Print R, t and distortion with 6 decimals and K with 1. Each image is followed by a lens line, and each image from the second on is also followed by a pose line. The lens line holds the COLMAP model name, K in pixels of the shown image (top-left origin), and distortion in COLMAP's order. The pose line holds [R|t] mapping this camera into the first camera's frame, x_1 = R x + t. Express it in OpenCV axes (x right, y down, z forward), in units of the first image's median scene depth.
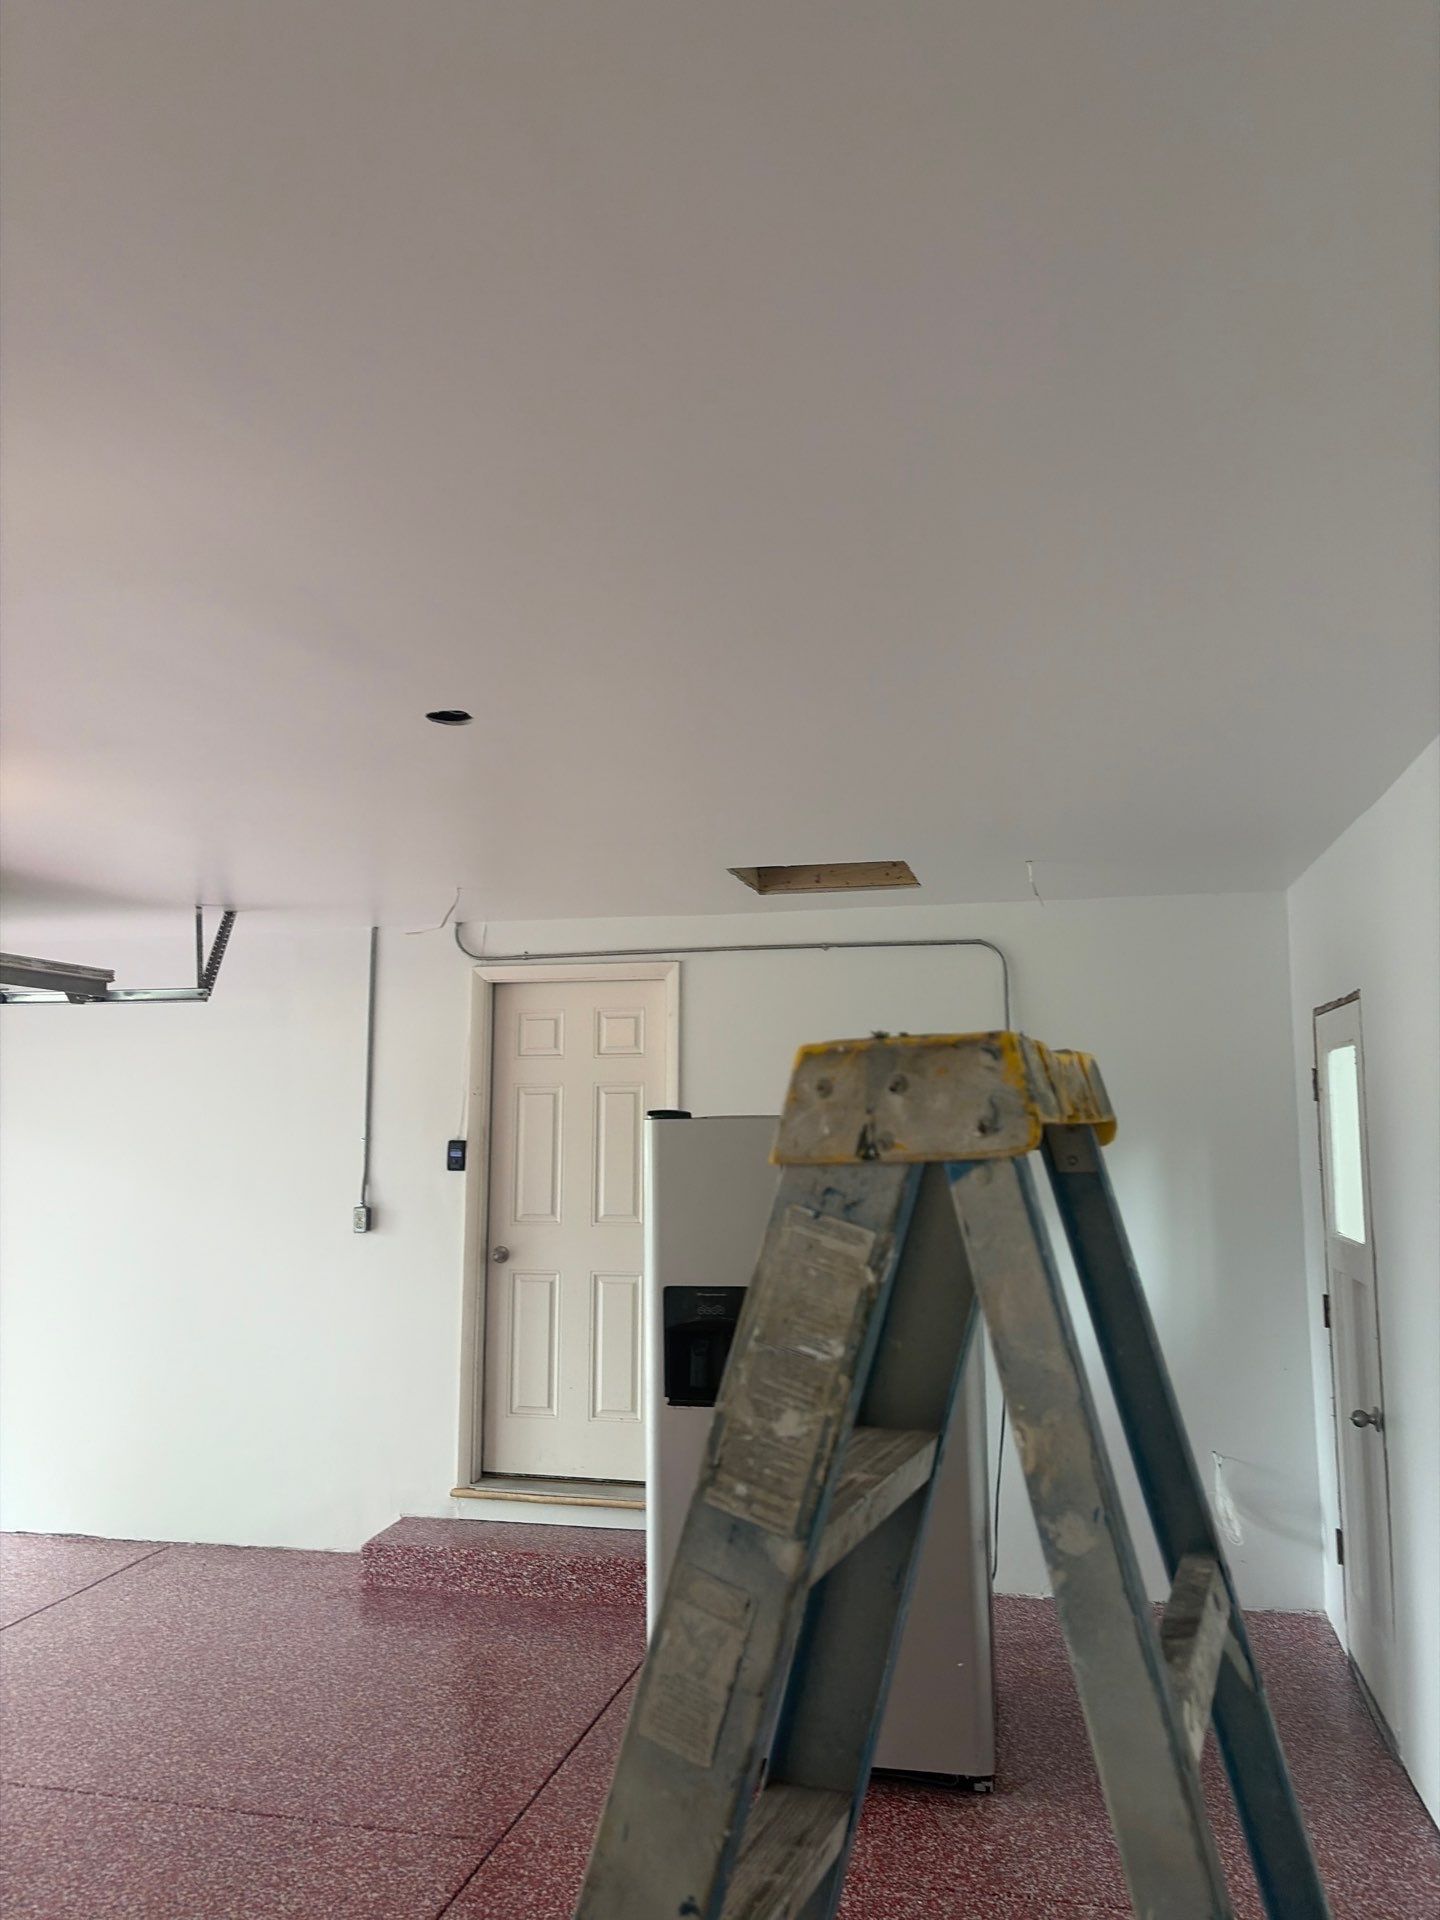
lens RADIAL K [[1441.8, 0, 720.0], [0, 1441.8, 960.0], [0, 0, 1]] dist [0.079671, -0.095082]
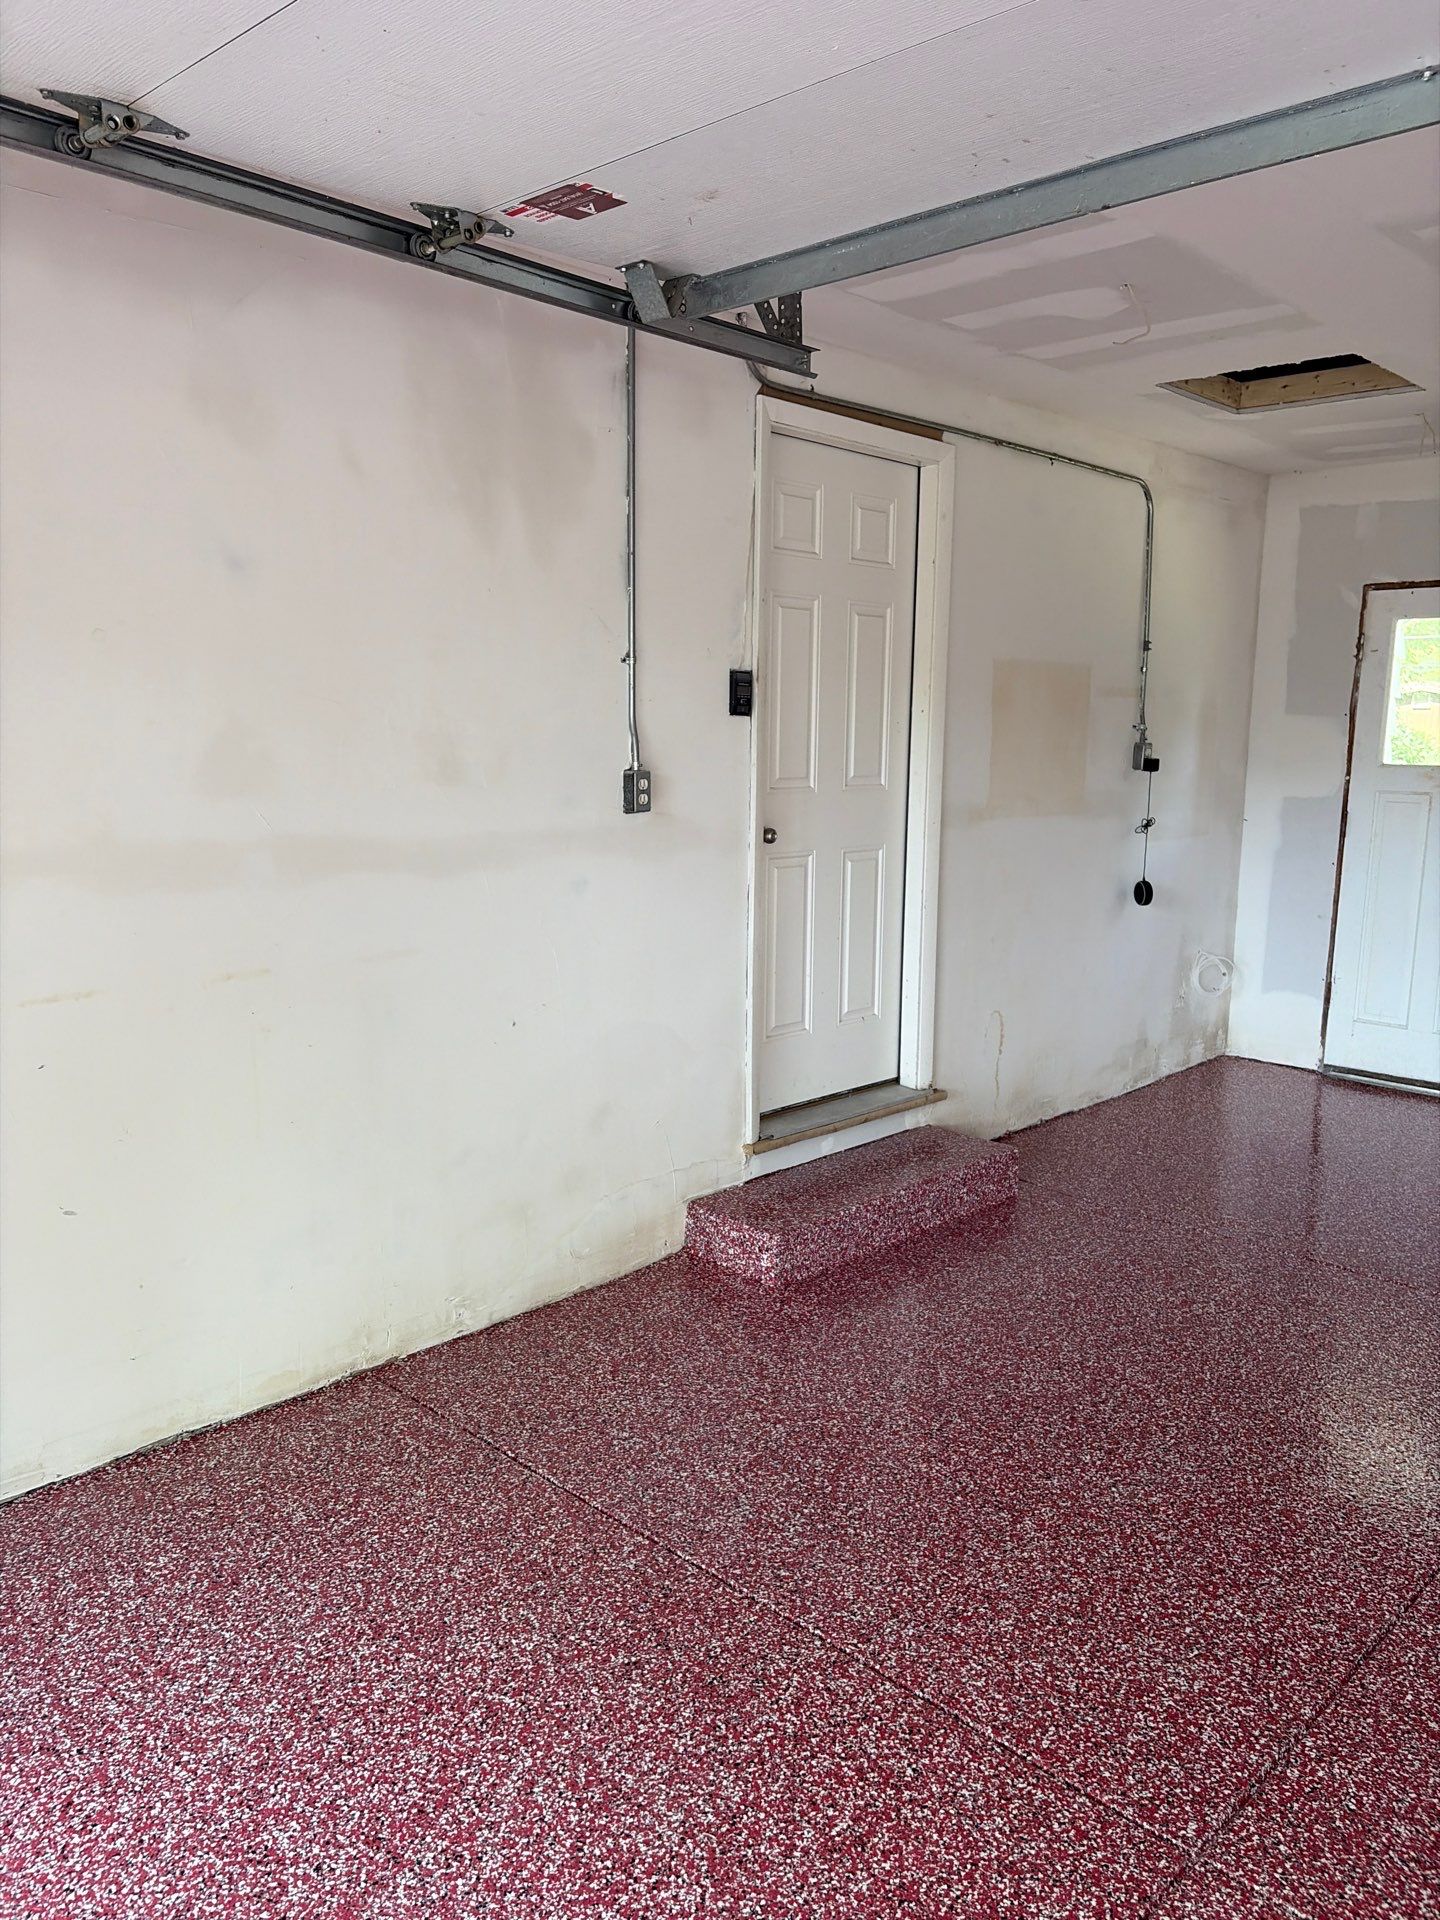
lens RADIAL K [[1441.8, 0, 720.0], [0, 1441.8, 960.0], [0, 0, 1]] dist [0.079671, -0.095082]
pose [[0.492573, -0.124661, 0.861296, -0.886160], [-0.106152, 0.973691, 0.201636, 0.137084], [-0.863773, -0.190749, 0.466381, 0.757291]]
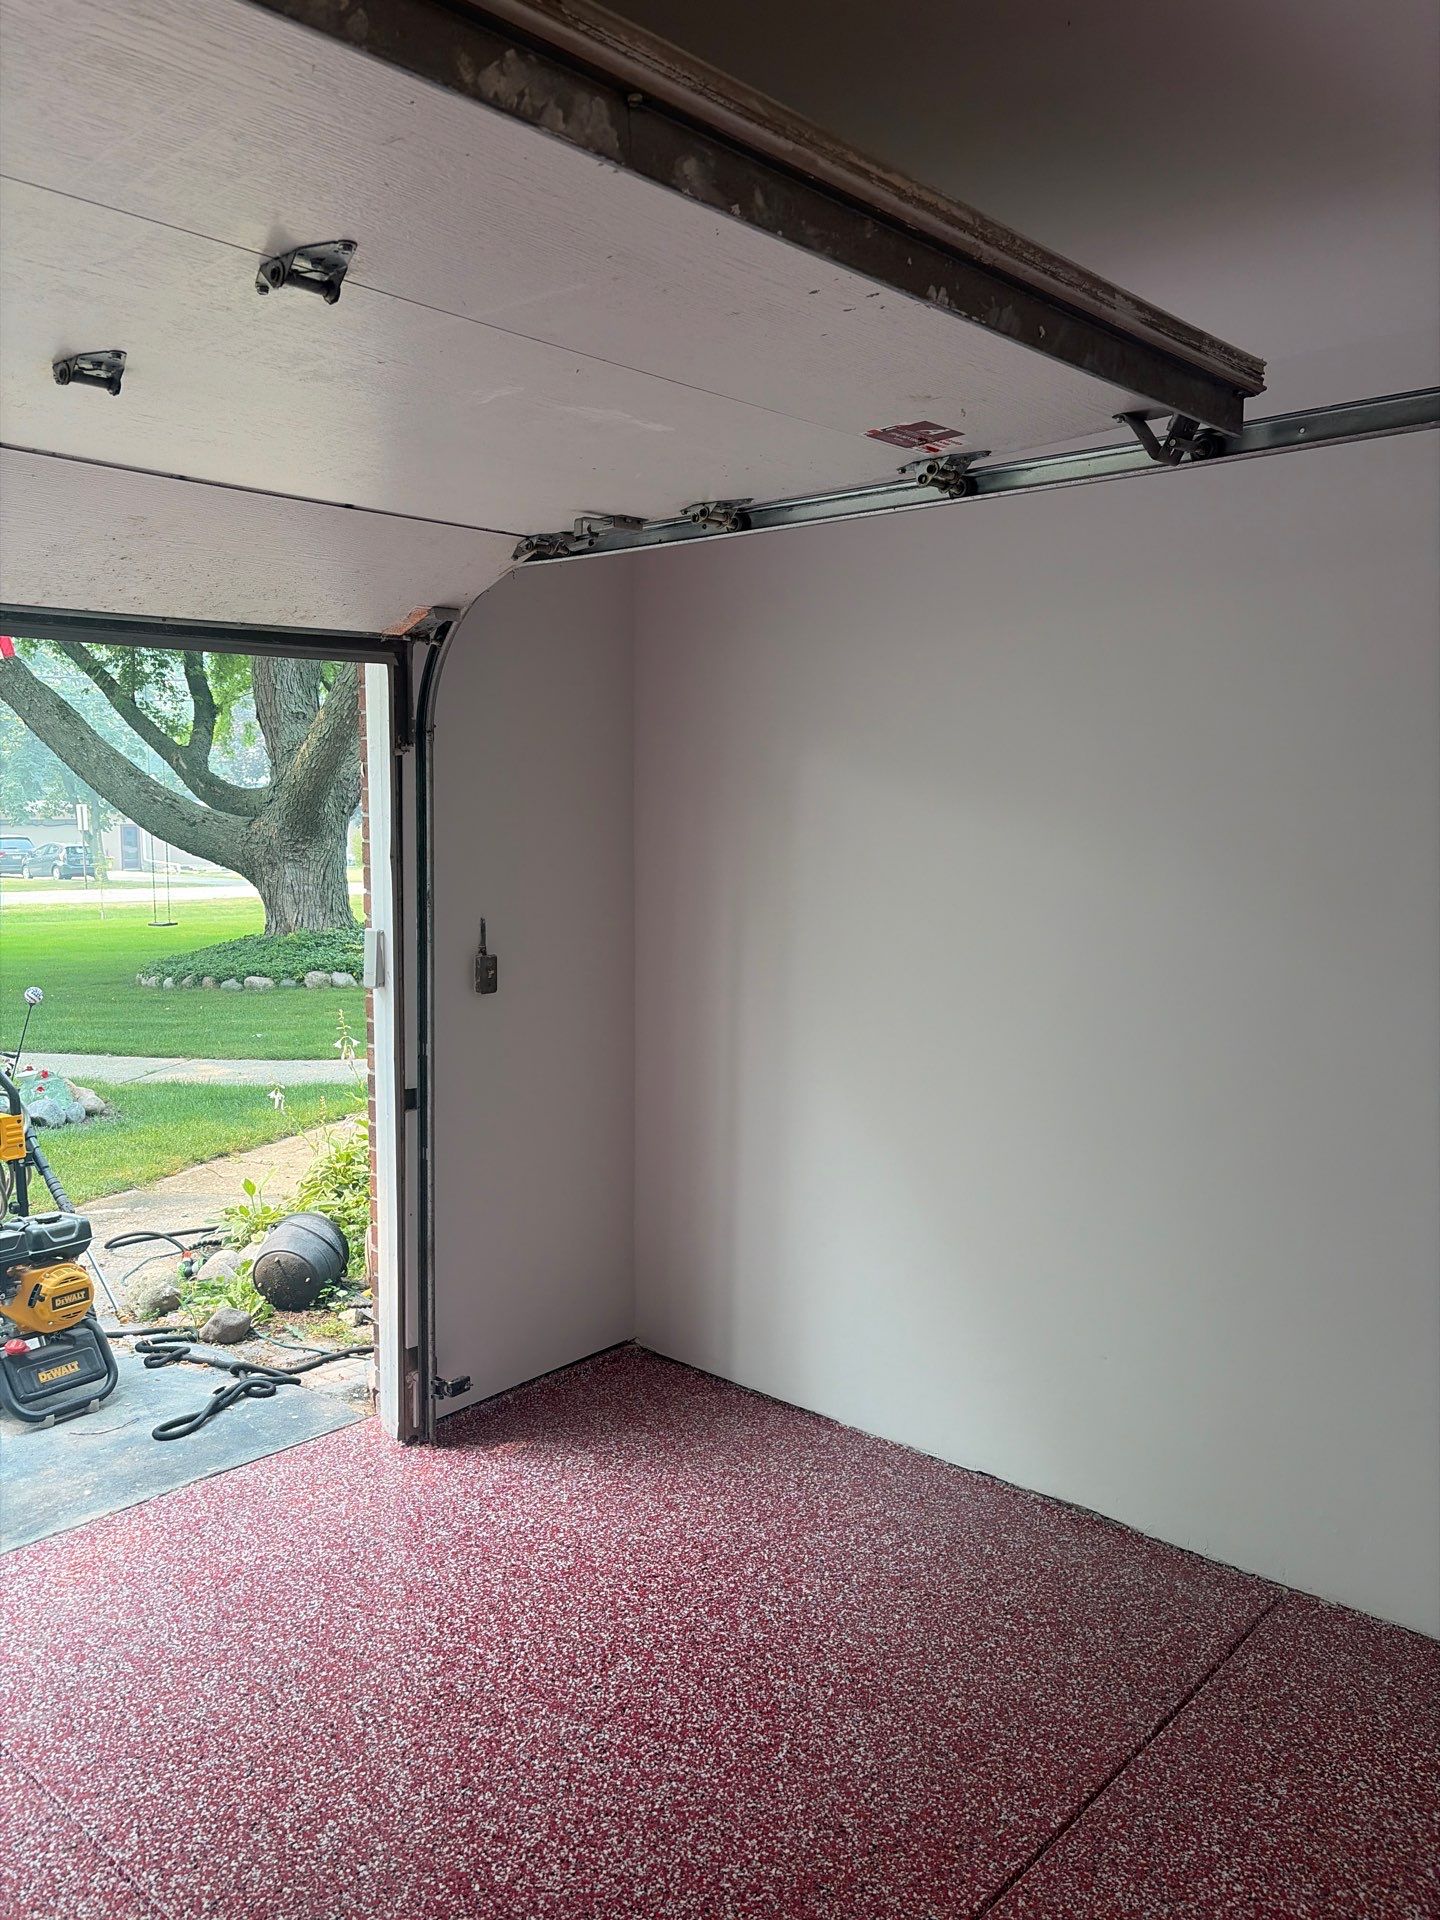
lens RADIAL K [[1441.8, 0, 720.0], [0, 1441.8, 960.0], [0, 0, 1]] dist [0.079671, -0.095082]
pose [[0.877617, 0.057076, -0.475952, -0.365977], [0.050144, 0.976508, 0.209564, 0.077828], [0.476732, -0.207783, 0.854139, 0.594784]]
